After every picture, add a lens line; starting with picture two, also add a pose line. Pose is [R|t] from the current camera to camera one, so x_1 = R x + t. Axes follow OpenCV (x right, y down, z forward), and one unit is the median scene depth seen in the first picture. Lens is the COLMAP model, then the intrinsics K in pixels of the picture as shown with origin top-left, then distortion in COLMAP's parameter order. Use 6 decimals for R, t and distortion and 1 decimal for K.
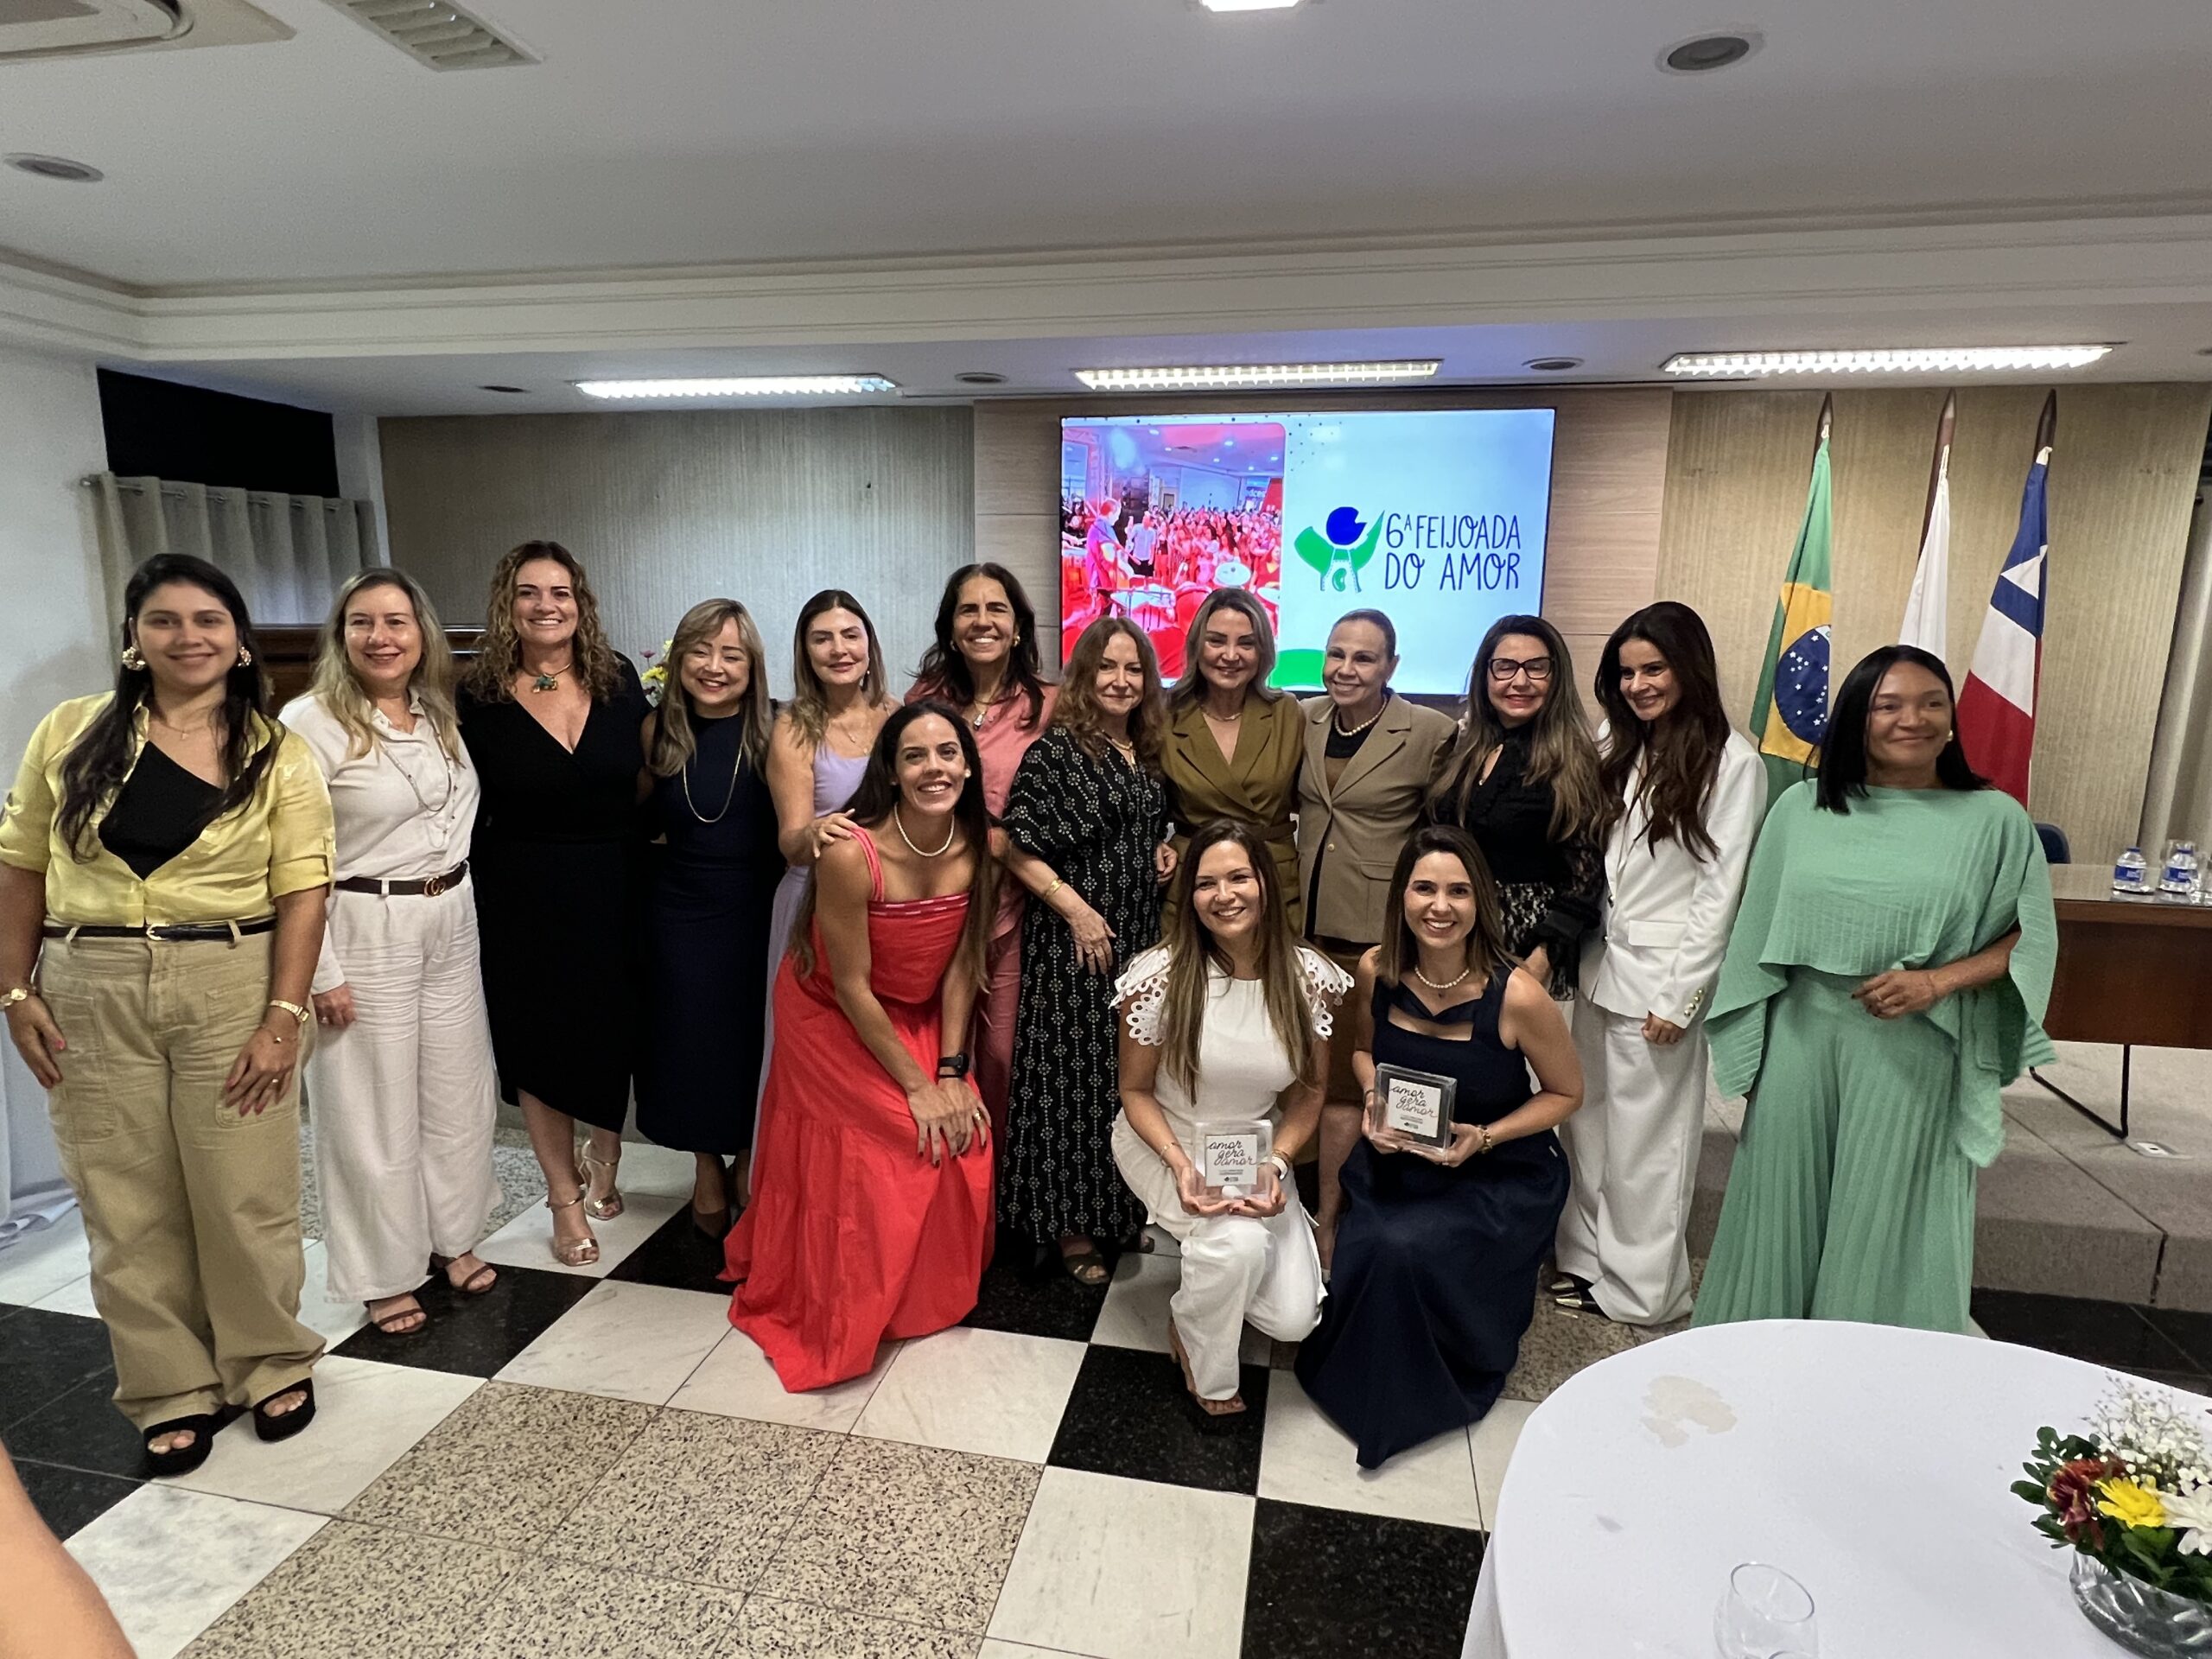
lens RADIAL K [[1204.1, 0, 1107.7], [0, 1204.1, 849.2], [0, 0, 1]] dist [-0.005048, -0.000644]
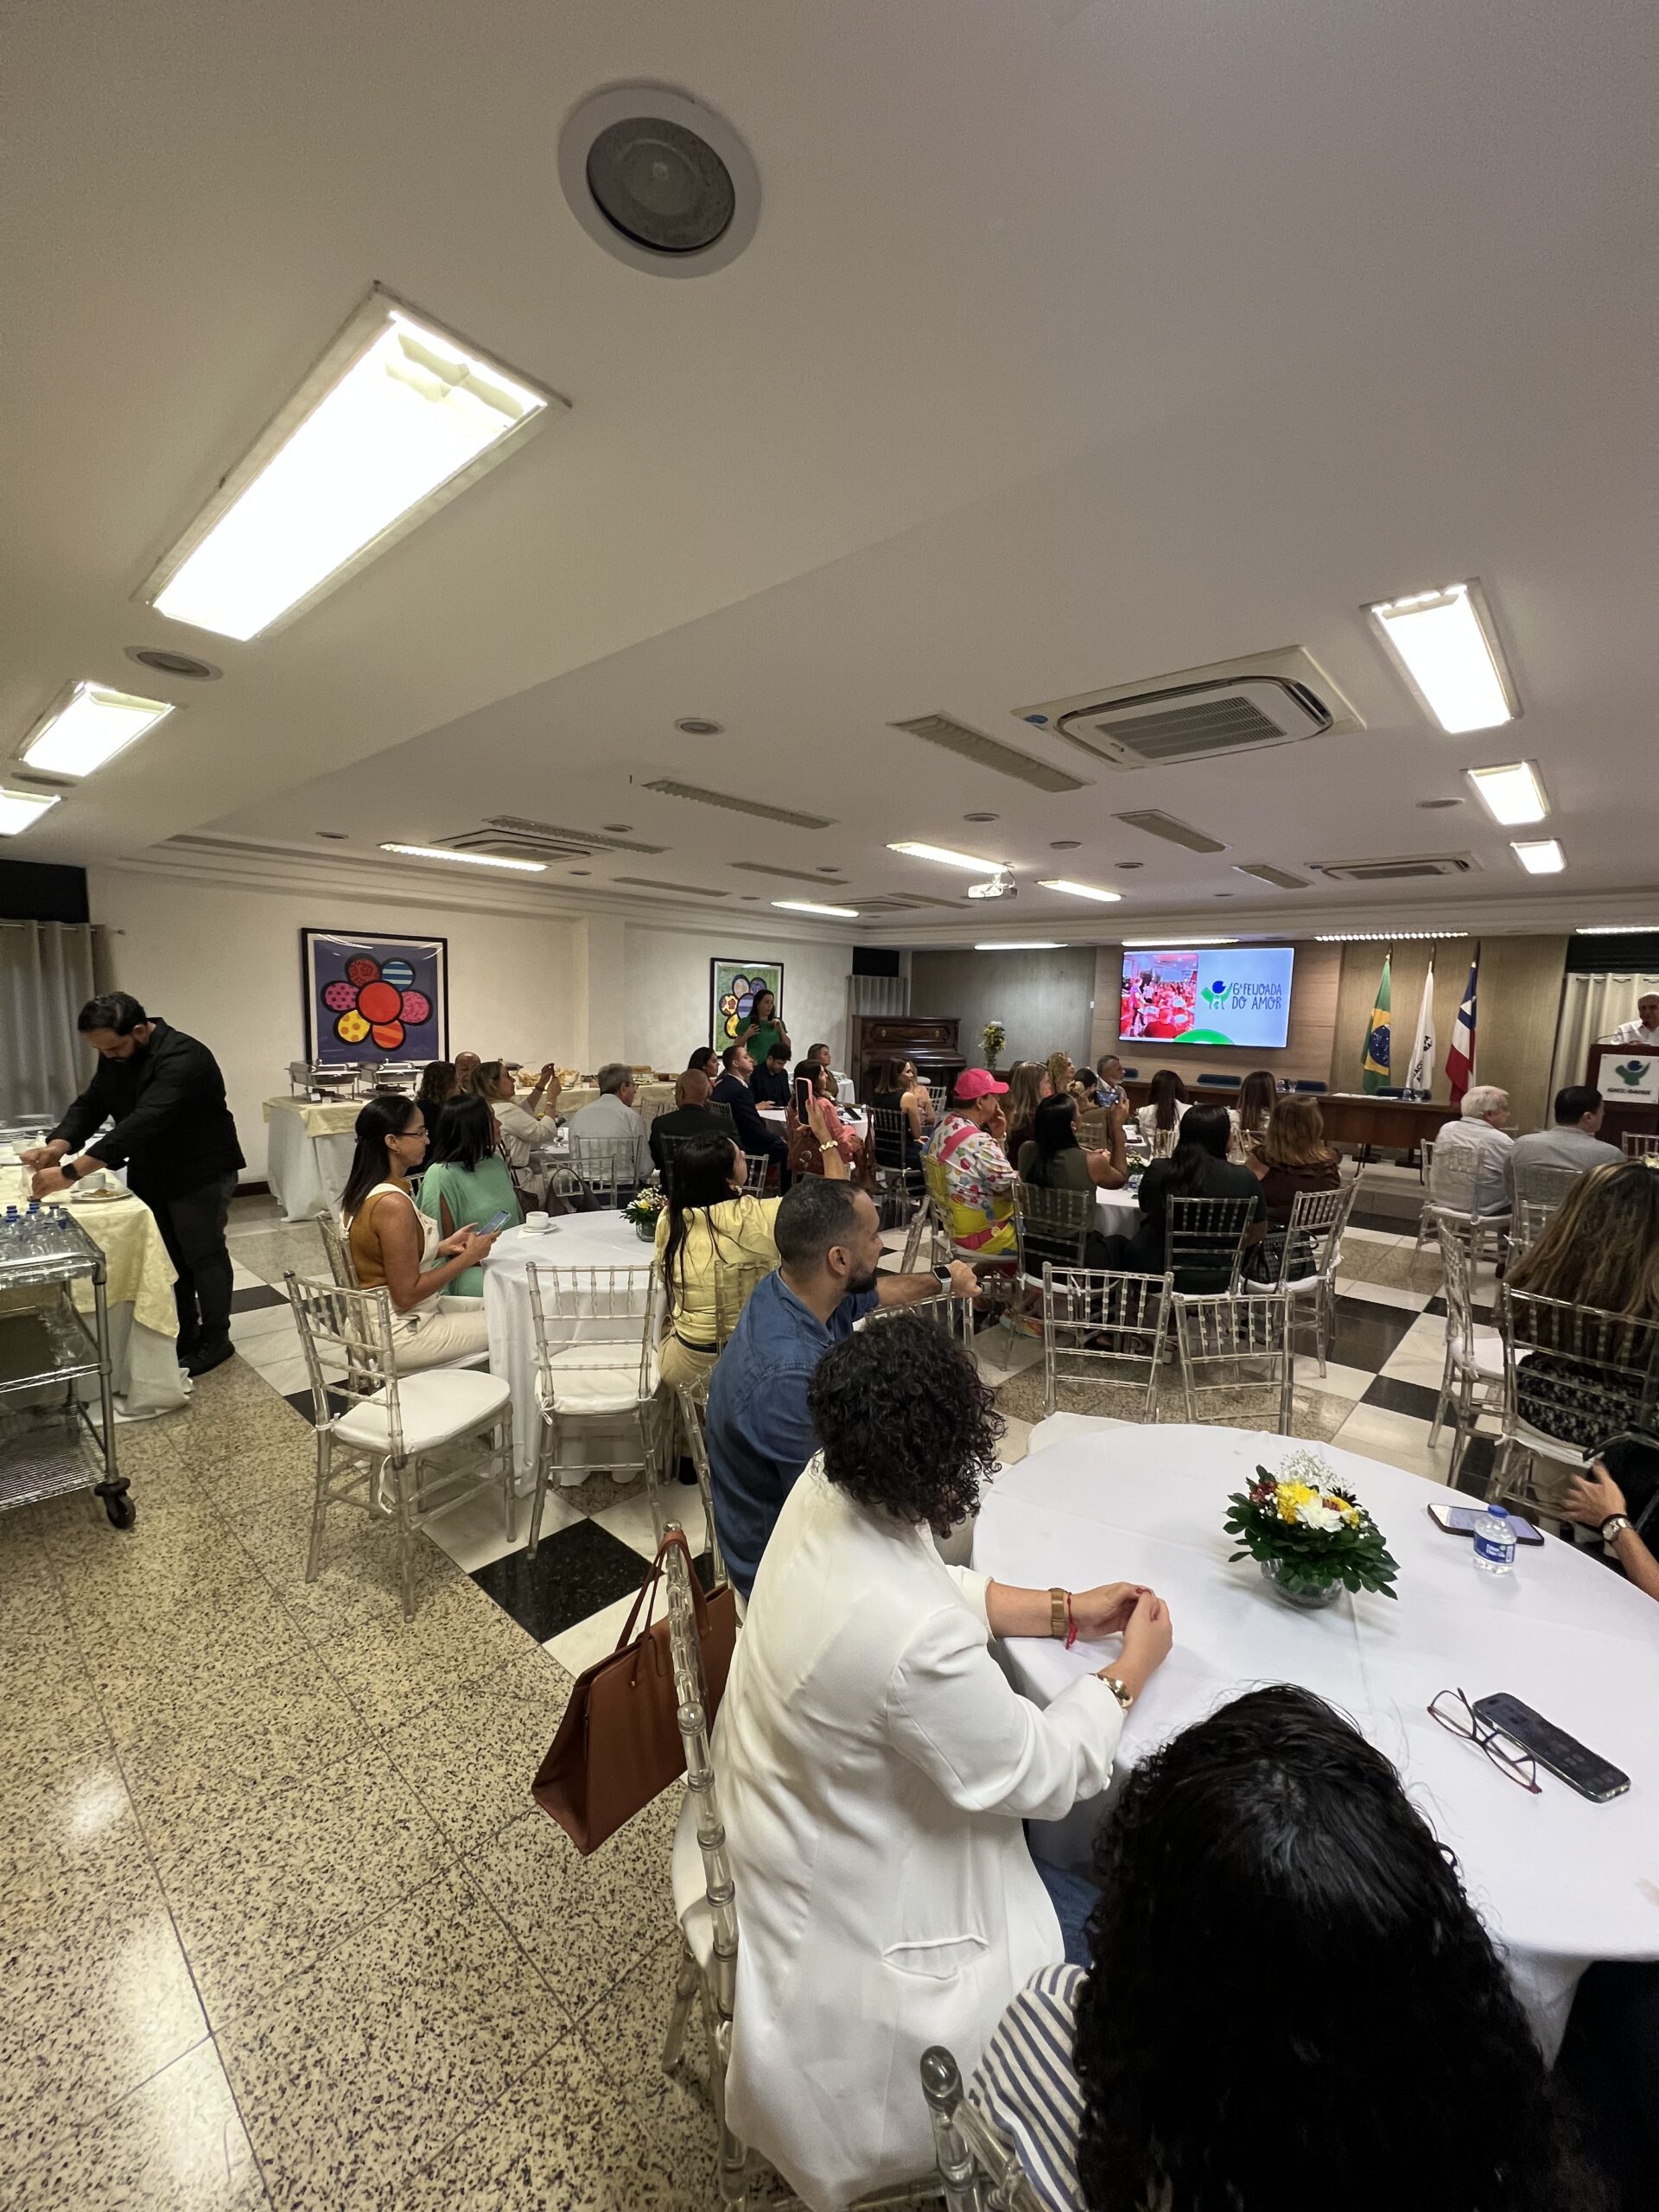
lens RADIAL K [[878.4, 0, 829.7], [0, 878.4, 1100.8], [0, 0, 1]] dist [-0.001433, -0.000171]
pose [[0.858113, 0.063452, -0.509525, 0.509975], [-0.112478, 0.991463, -0.065960, 0.257731], [0.500990, 0.113912, 0.857924, -1.303811]]
